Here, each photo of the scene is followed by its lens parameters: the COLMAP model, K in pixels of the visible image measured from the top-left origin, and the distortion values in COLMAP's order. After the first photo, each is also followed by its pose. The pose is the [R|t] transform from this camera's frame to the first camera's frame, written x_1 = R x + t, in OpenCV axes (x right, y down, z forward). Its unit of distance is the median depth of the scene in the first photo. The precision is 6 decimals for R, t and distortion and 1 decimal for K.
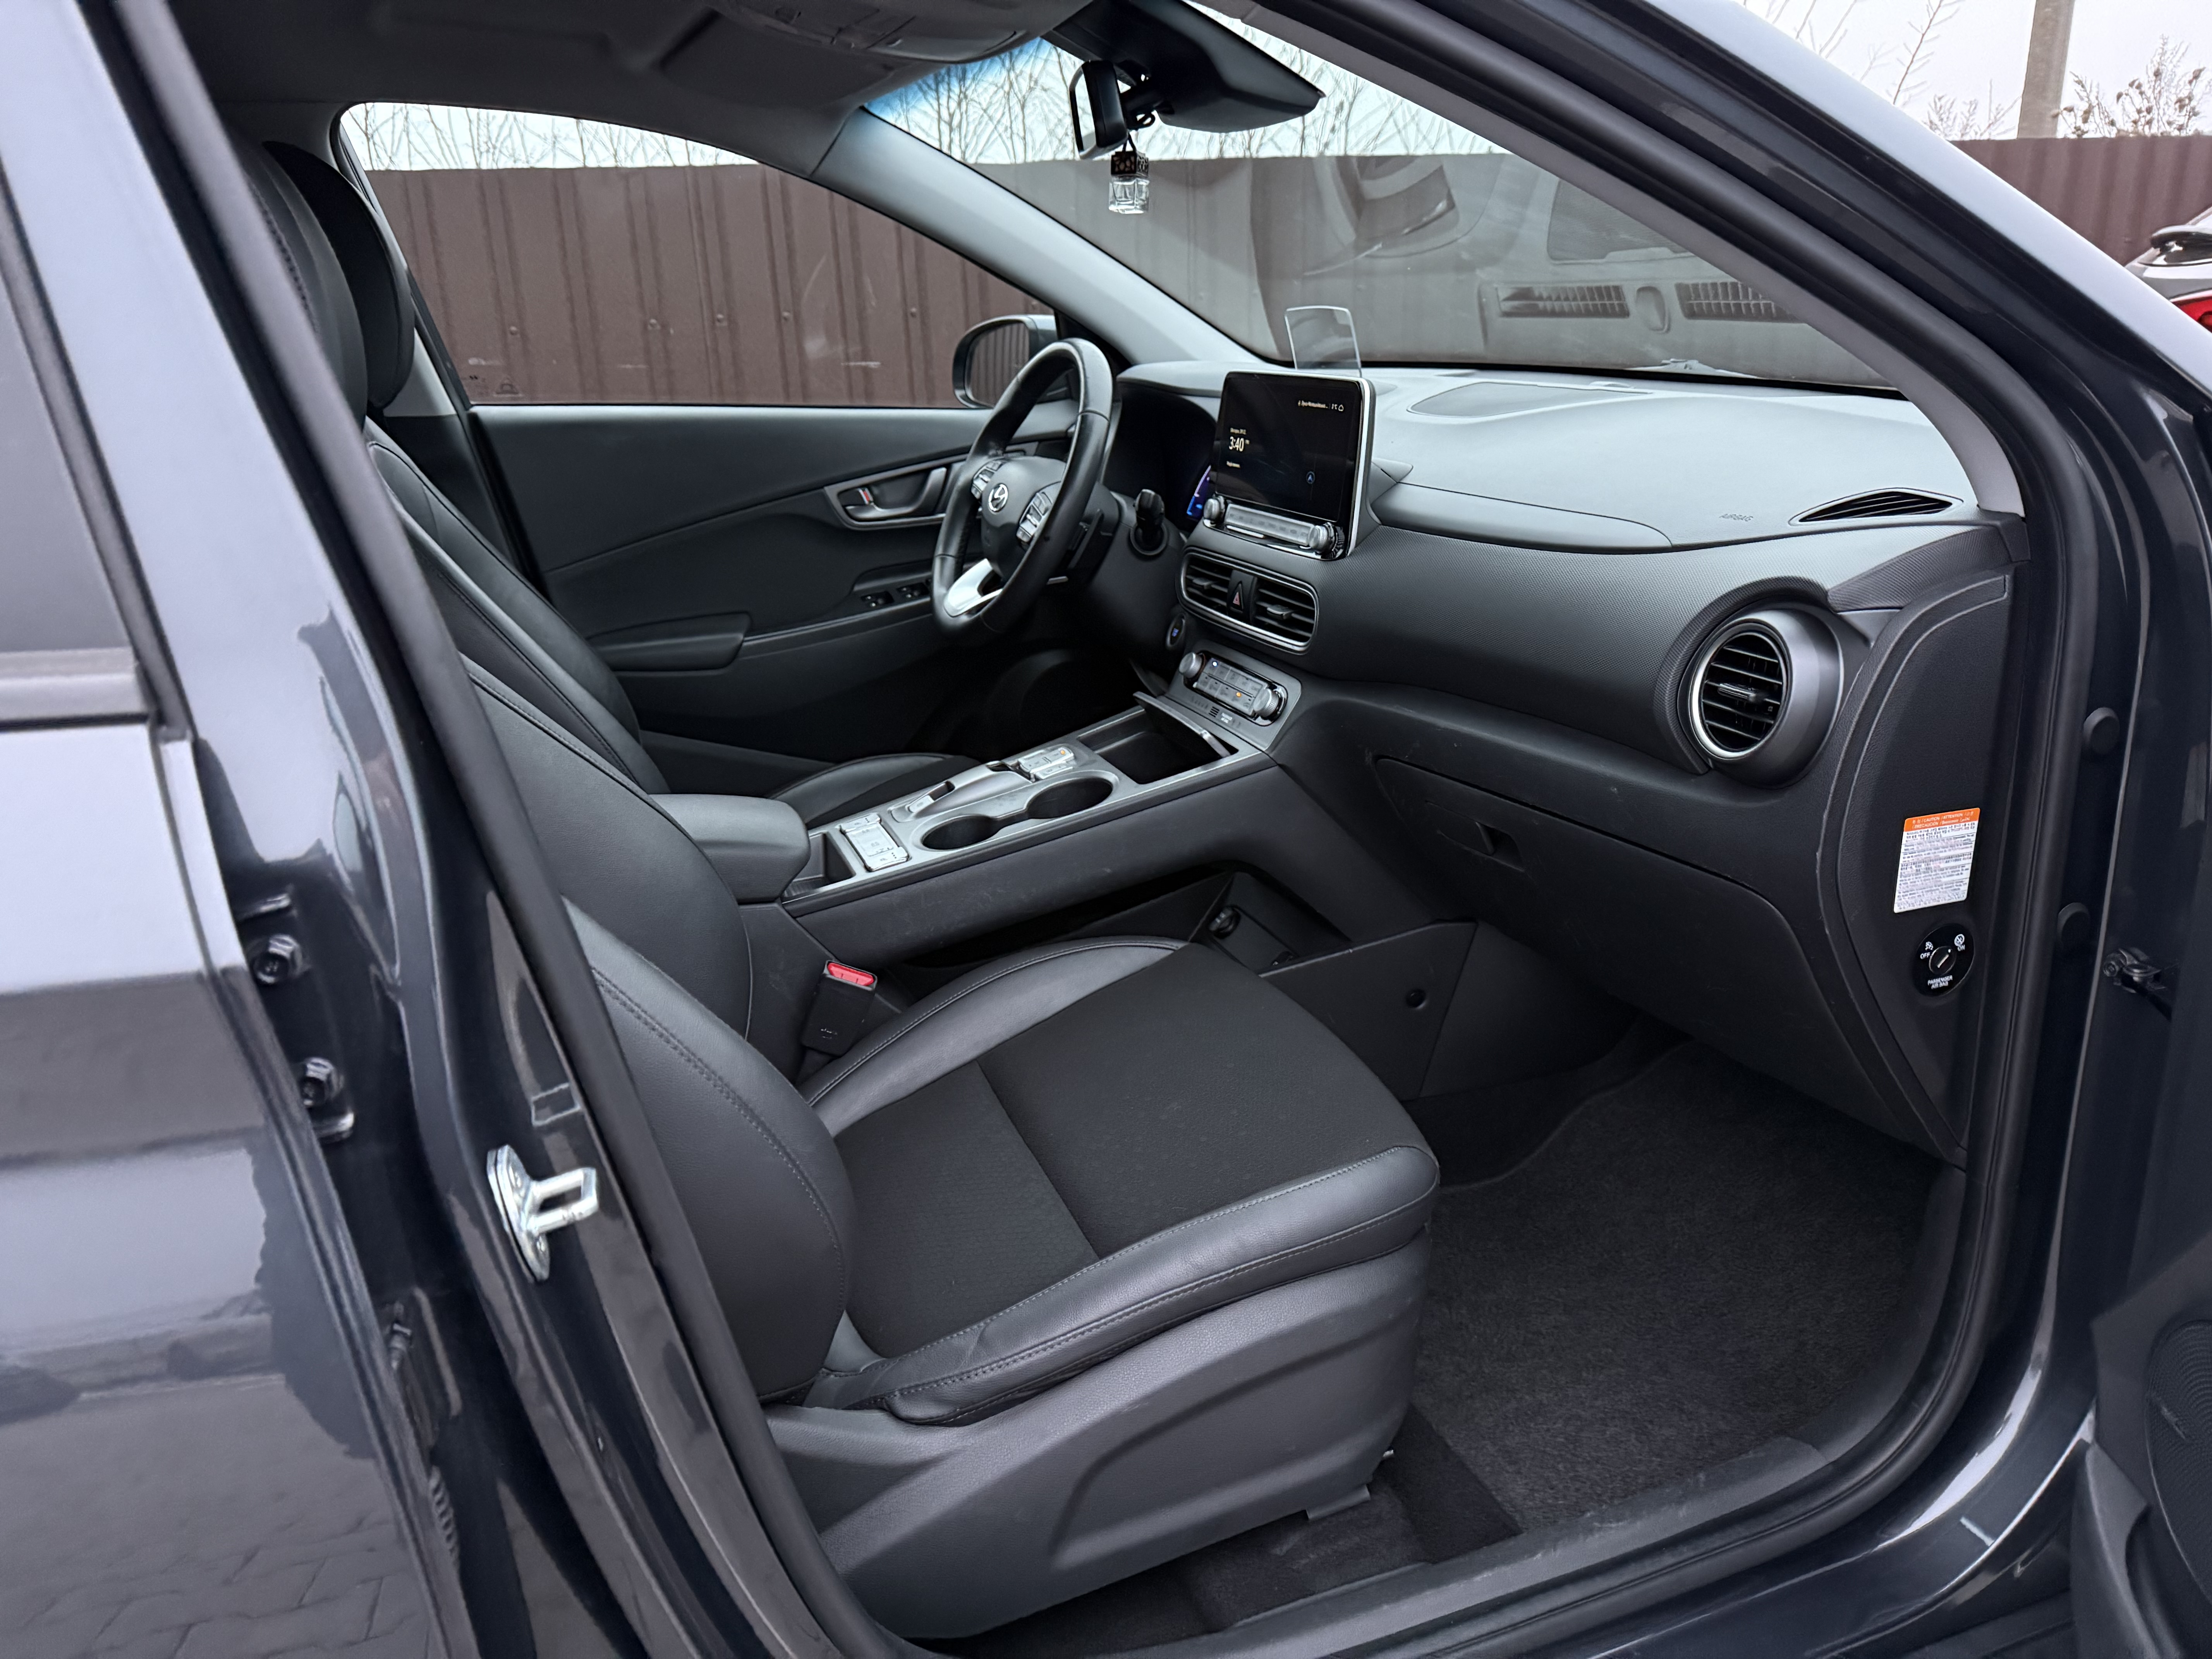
lens RADIAL K [[1569.4, 0, 1112.5], [0, 1569.4, 831.2], [0, 0, 1]] dist [0.169847, -0.340256]
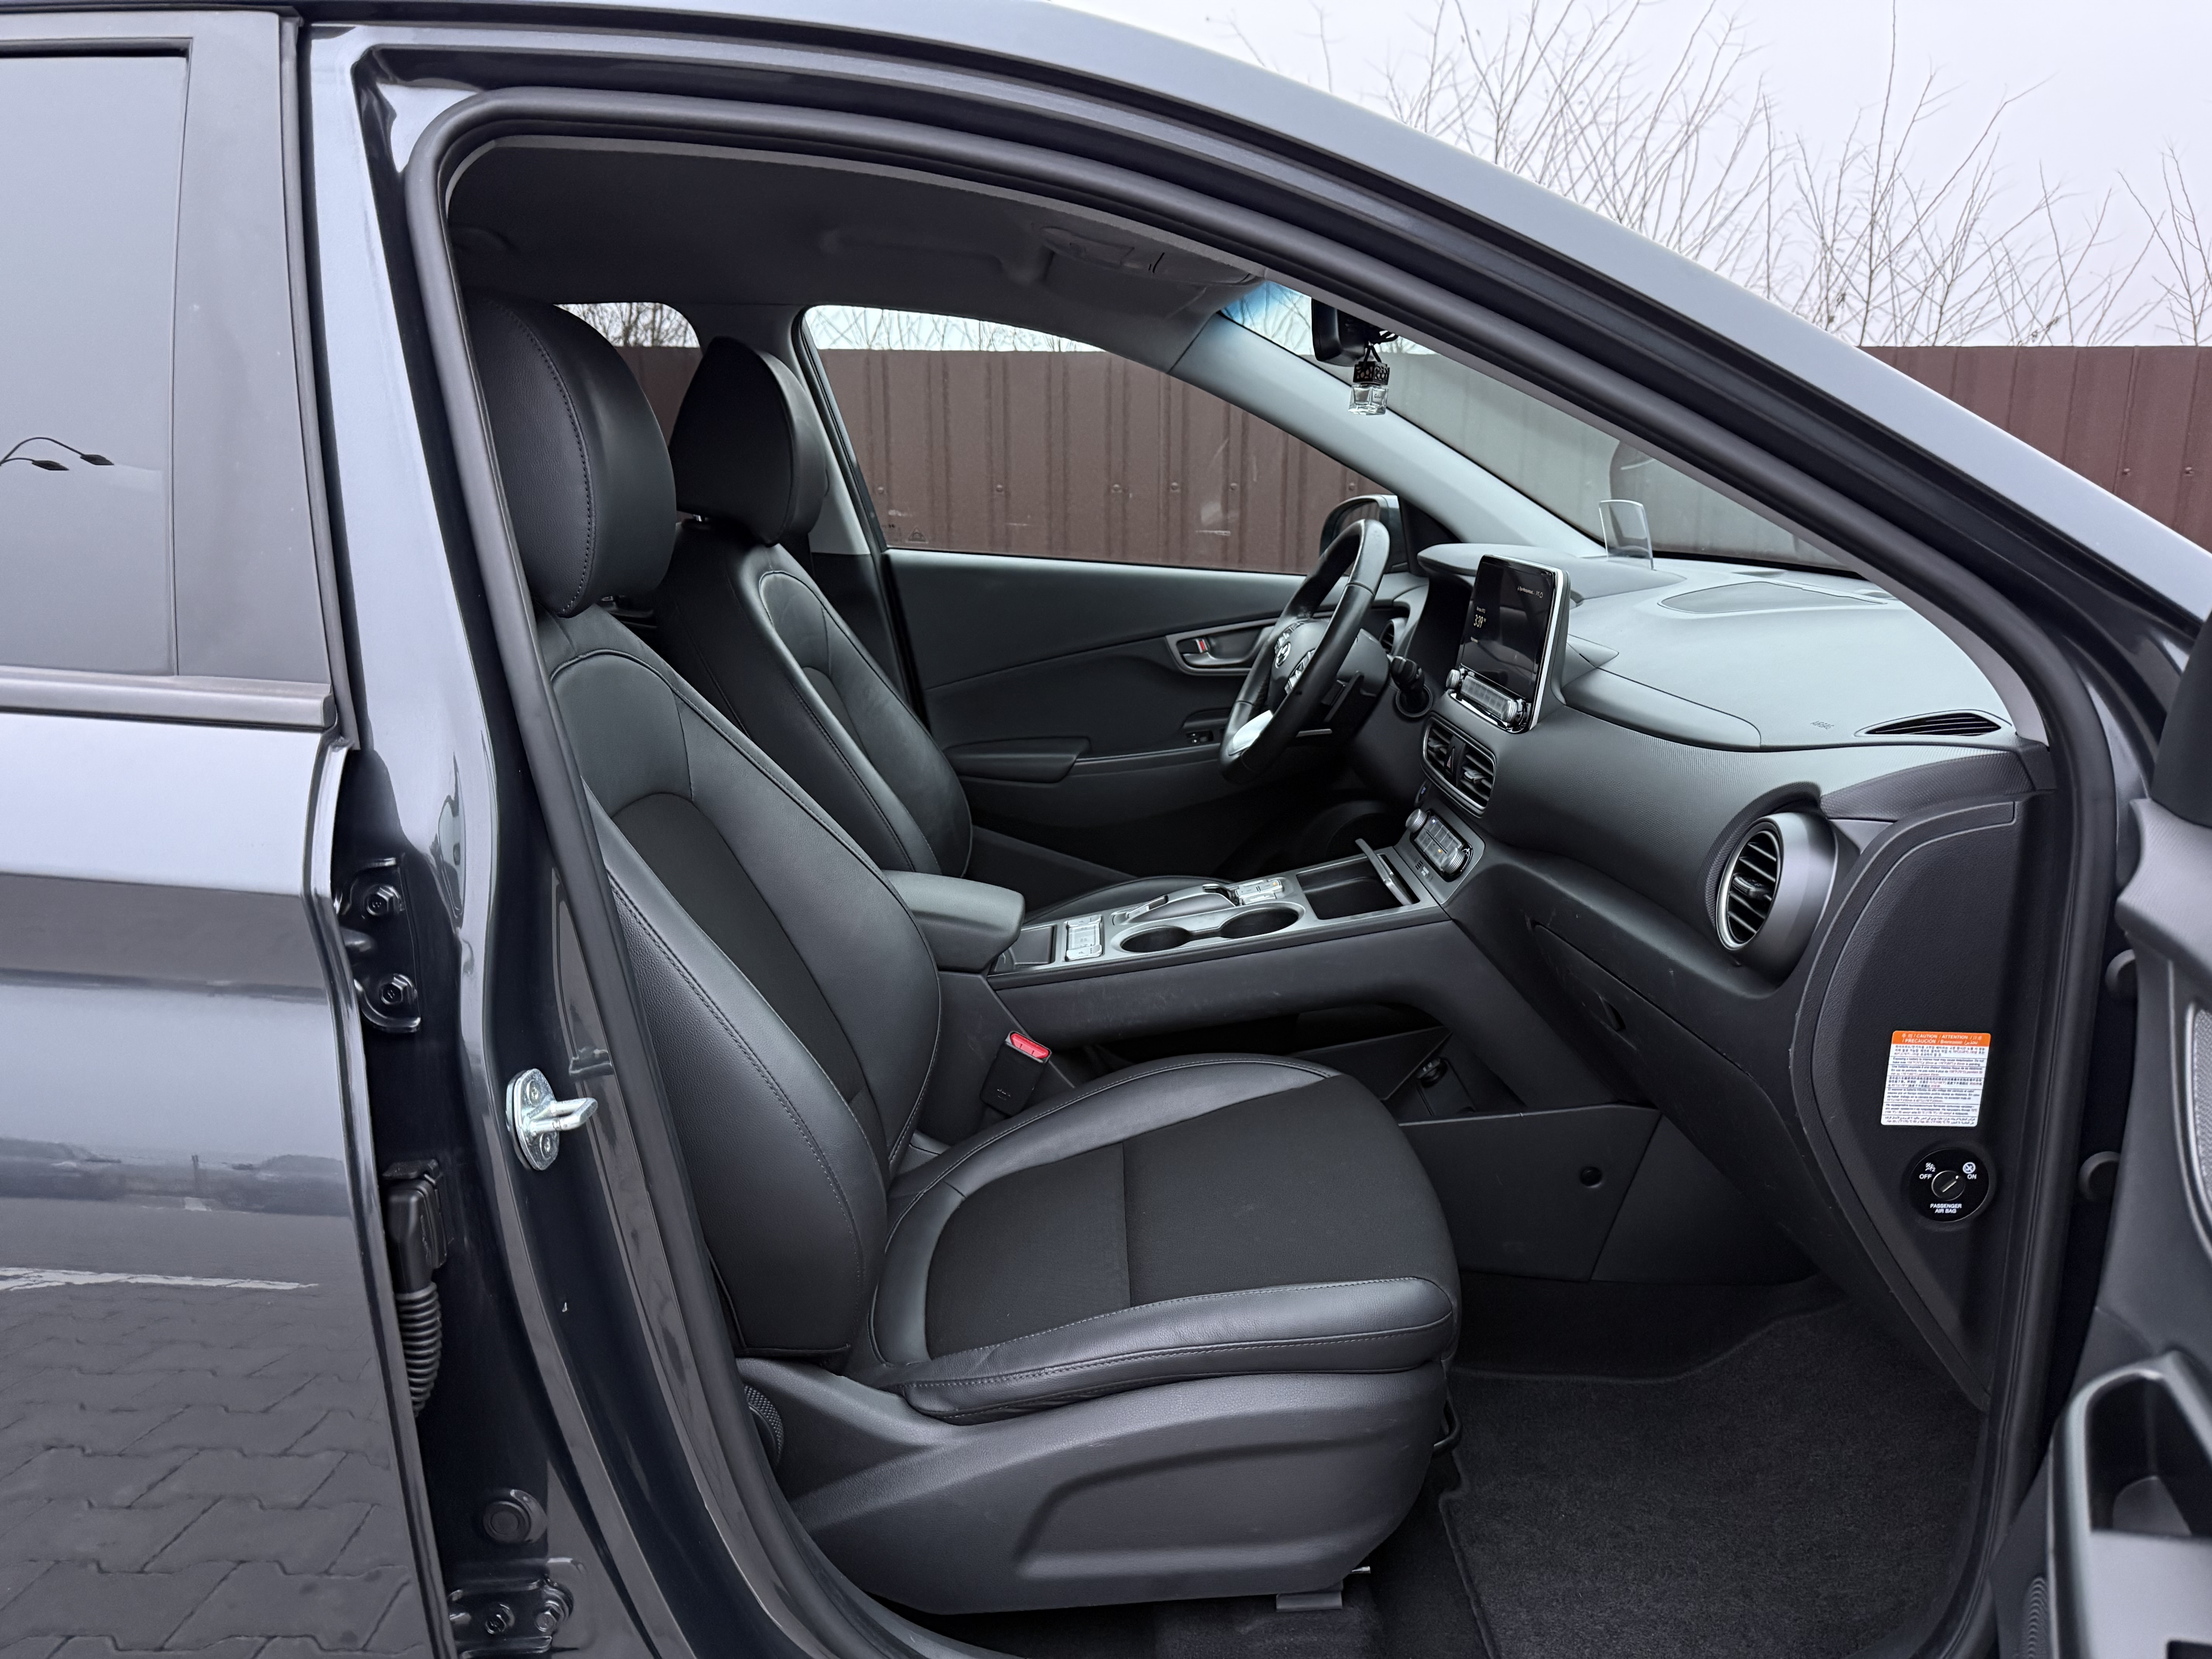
lens RADIAL K [[1569.4, 0, 1112.5], [0, 1569.4, 831.2], [0, 0, 1]] dist [0.169847, -0.340256]
pose [[0.938539, 0.117338, -0.324617, 0.233755], [-0.147810, 0.986480, -0.070773, 0.008216], [0.311924, 0.114404, 0.943194, -0.075652]]
